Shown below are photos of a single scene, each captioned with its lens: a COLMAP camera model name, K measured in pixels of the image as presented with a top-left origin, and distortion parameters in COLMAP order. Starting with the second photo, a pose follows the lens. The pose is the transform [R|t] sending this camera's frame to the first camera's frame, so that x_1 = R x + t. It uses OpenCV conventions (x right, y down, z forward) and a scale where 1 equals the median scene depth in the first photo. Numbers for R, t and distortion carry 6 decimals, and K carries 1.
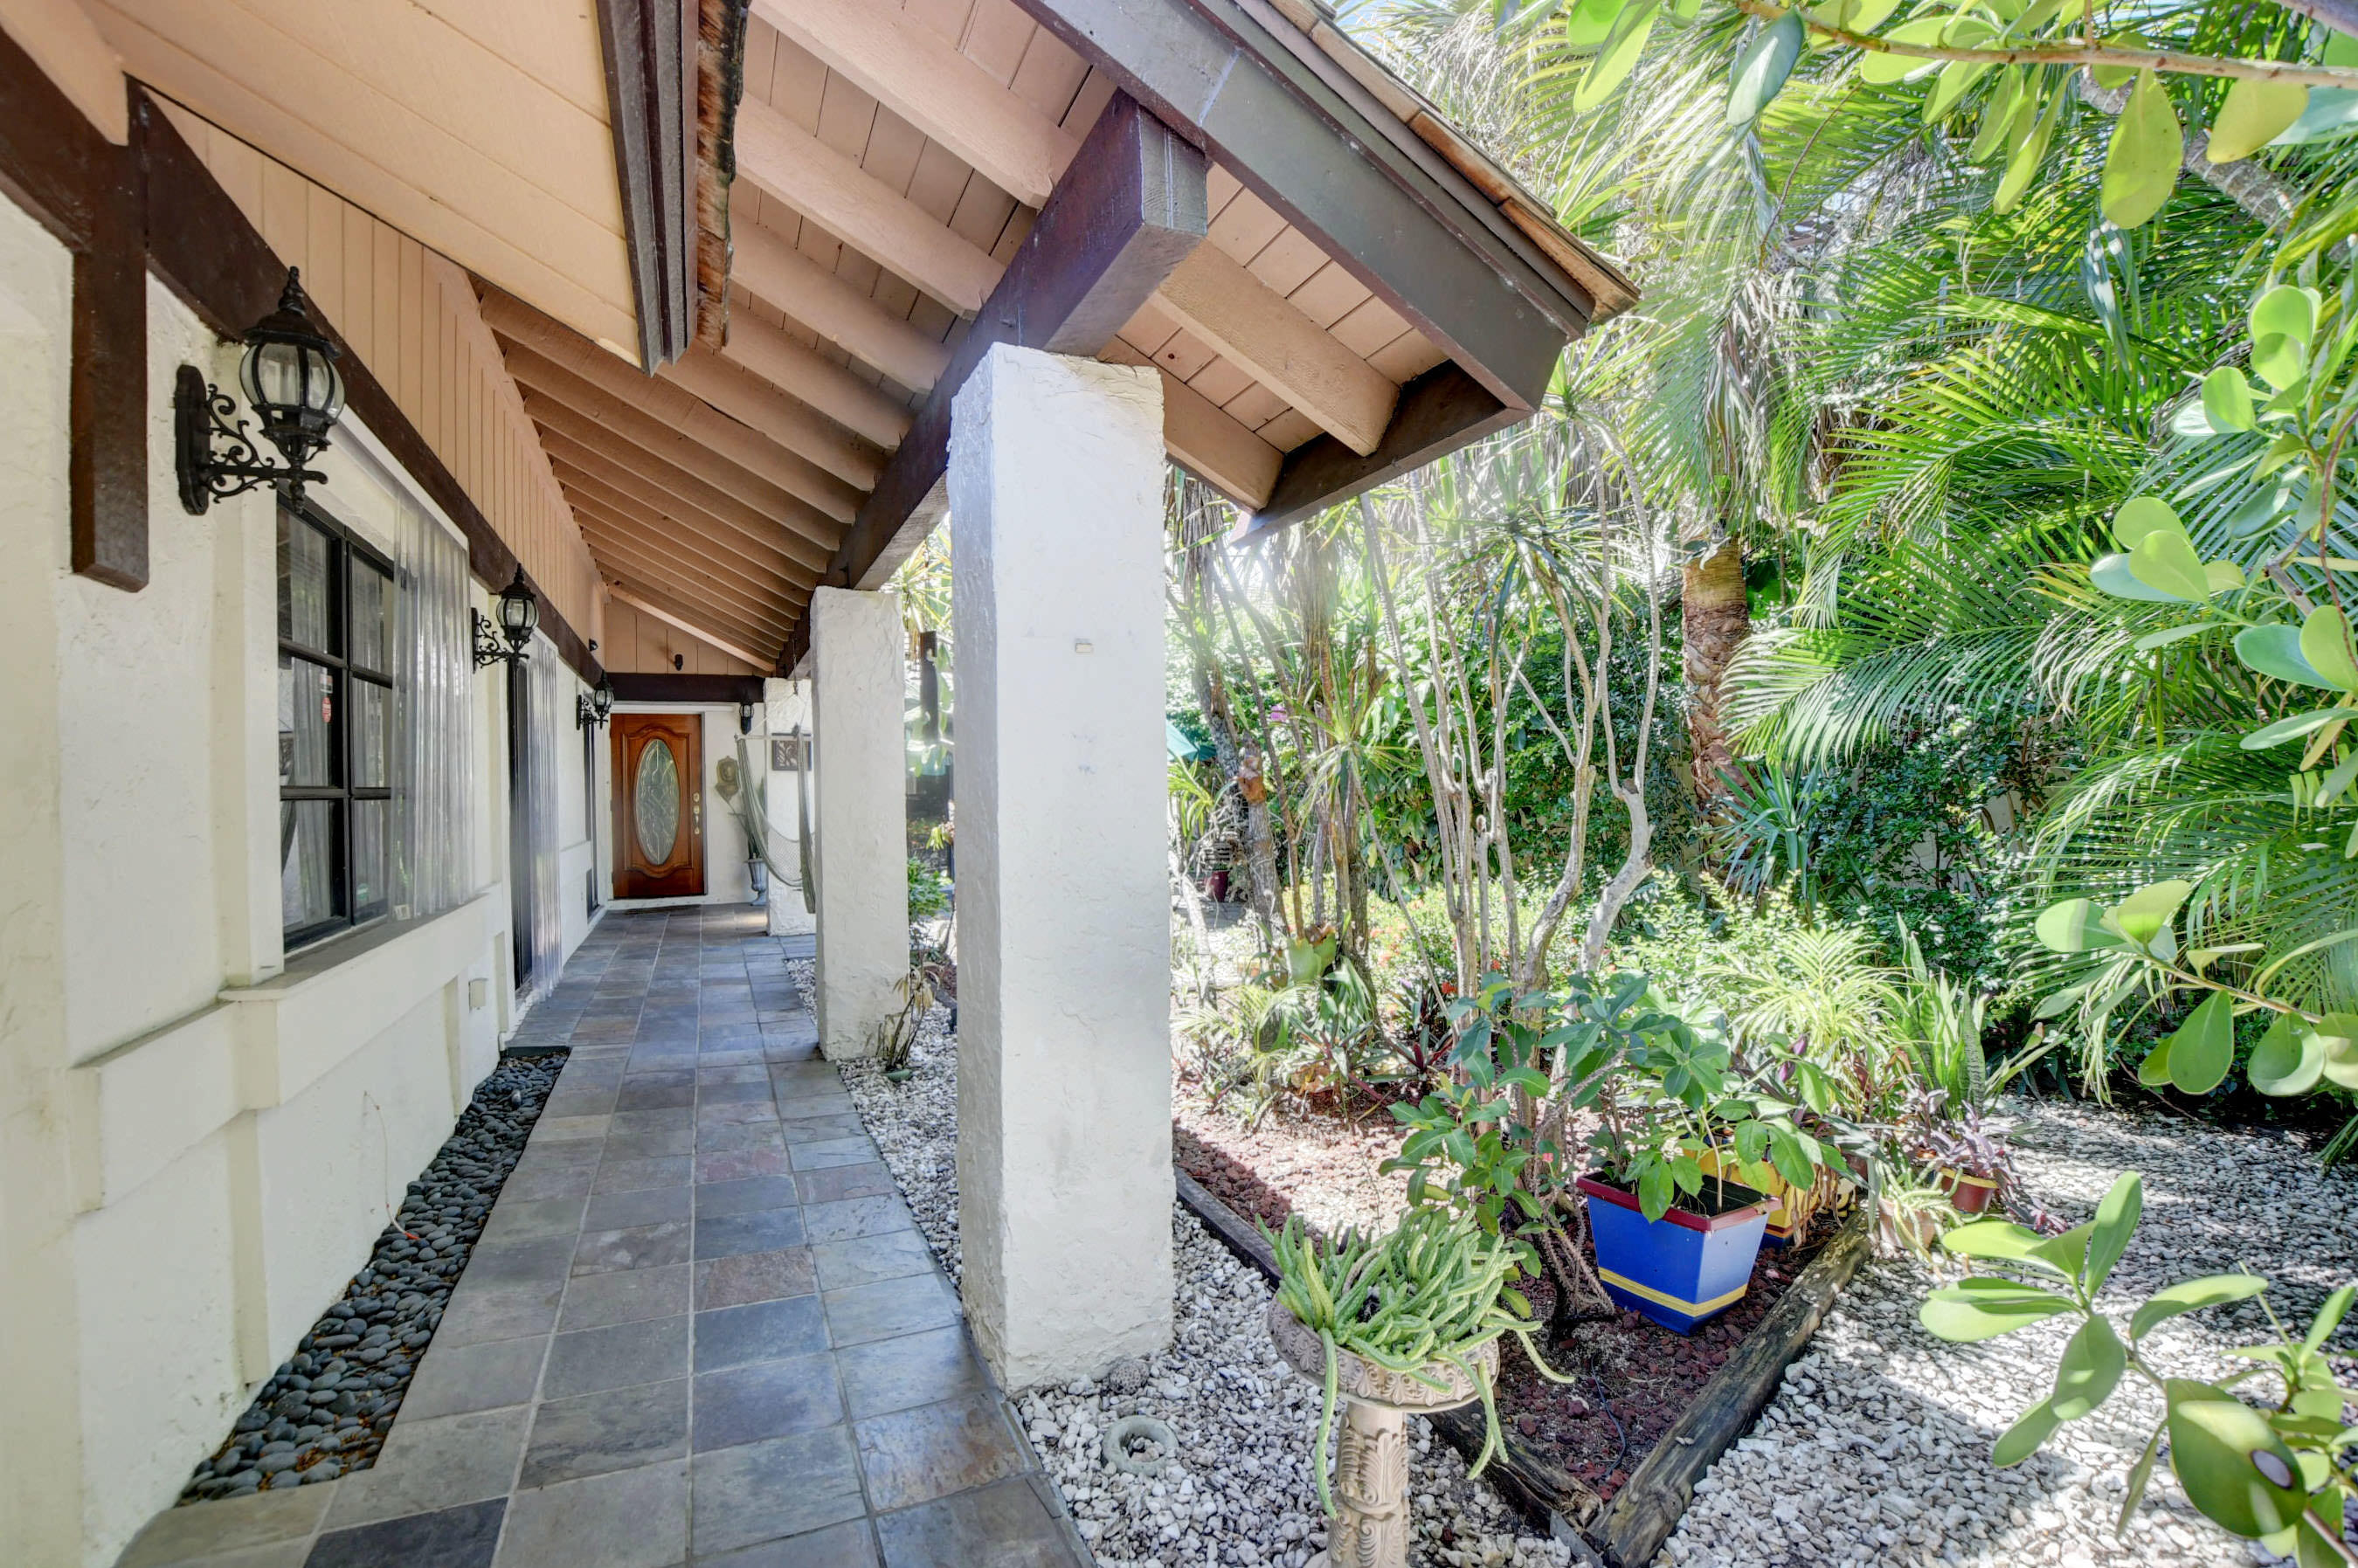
lens RADIAL K [[1041.2, 0, 1171.3], [0, 1041.2, 789.2], [0, 0, 1]] dist [-0.035414, 0.006429]
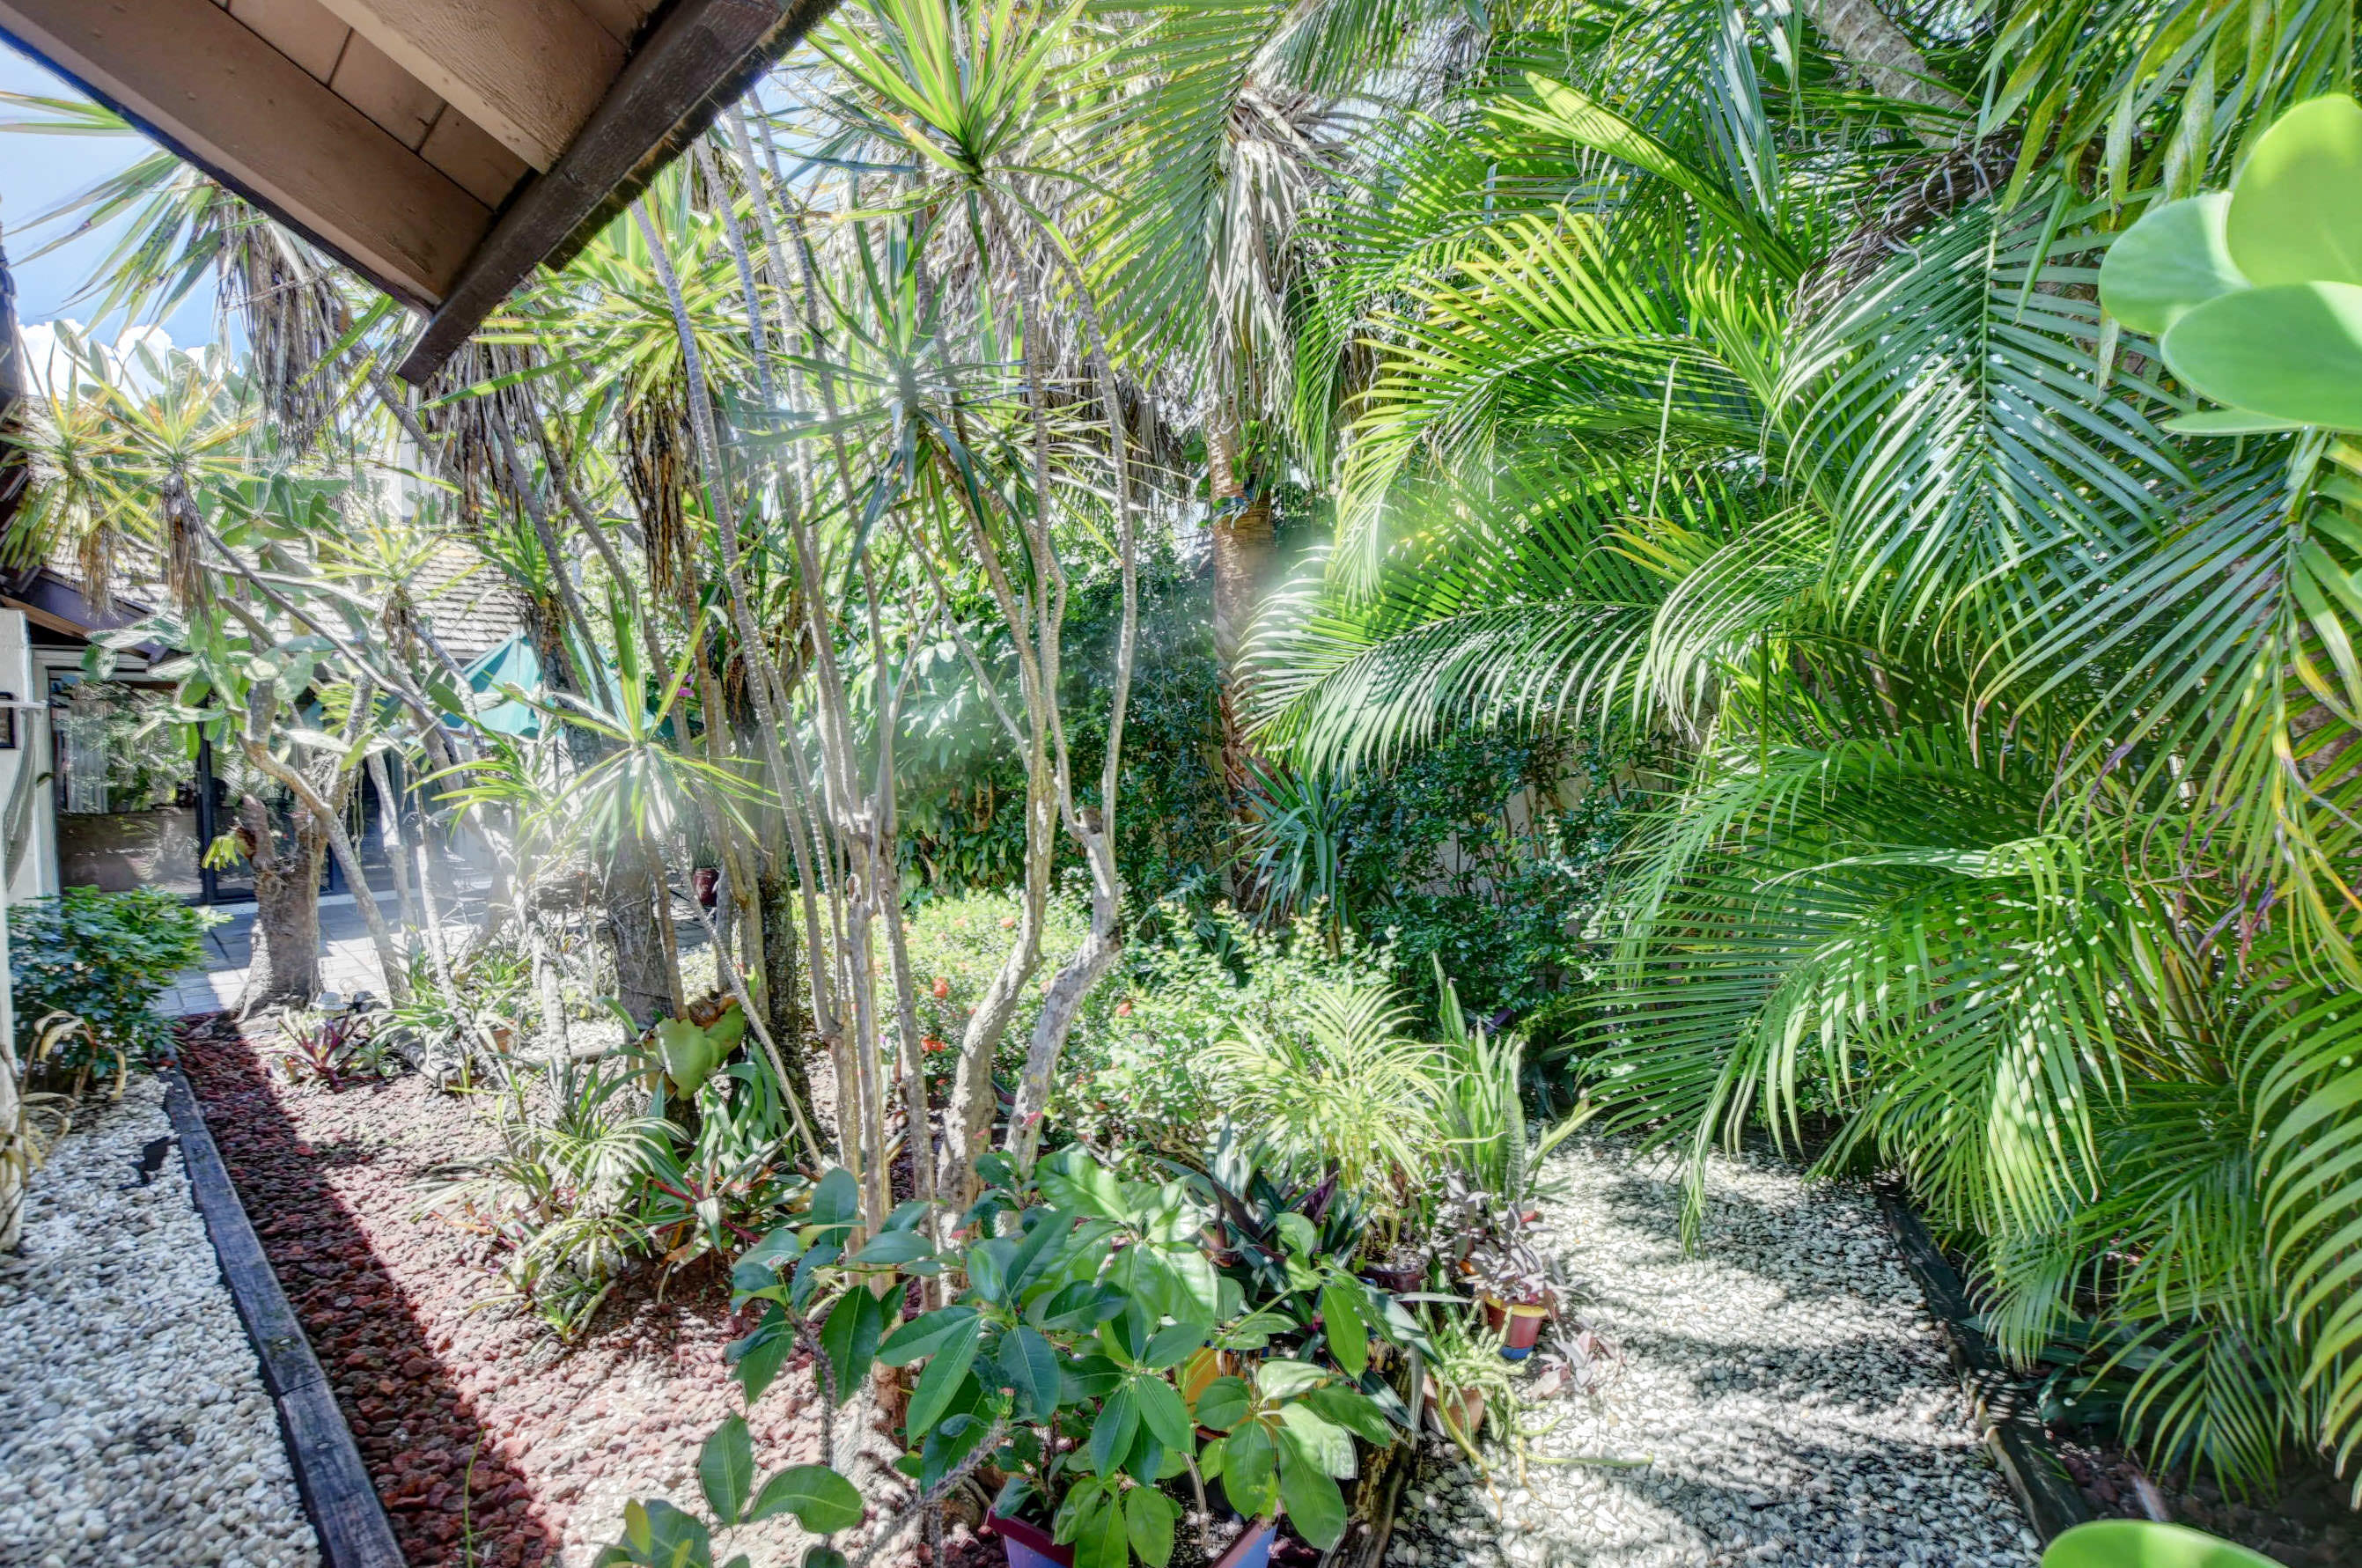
lens RADIAL K [[1043.0, 0, 1173.3], [0, 1043.0, 789.2], [0, 0, 1]] dist [-0.035414, 0.006429]
pose [[0.921860, -0.013671, 0.387281, 0.178752], [0.000397, 0.999410, 0.034335, -0.032780], [-0.387522, -0.031499, 0.921322, 0.288004]]
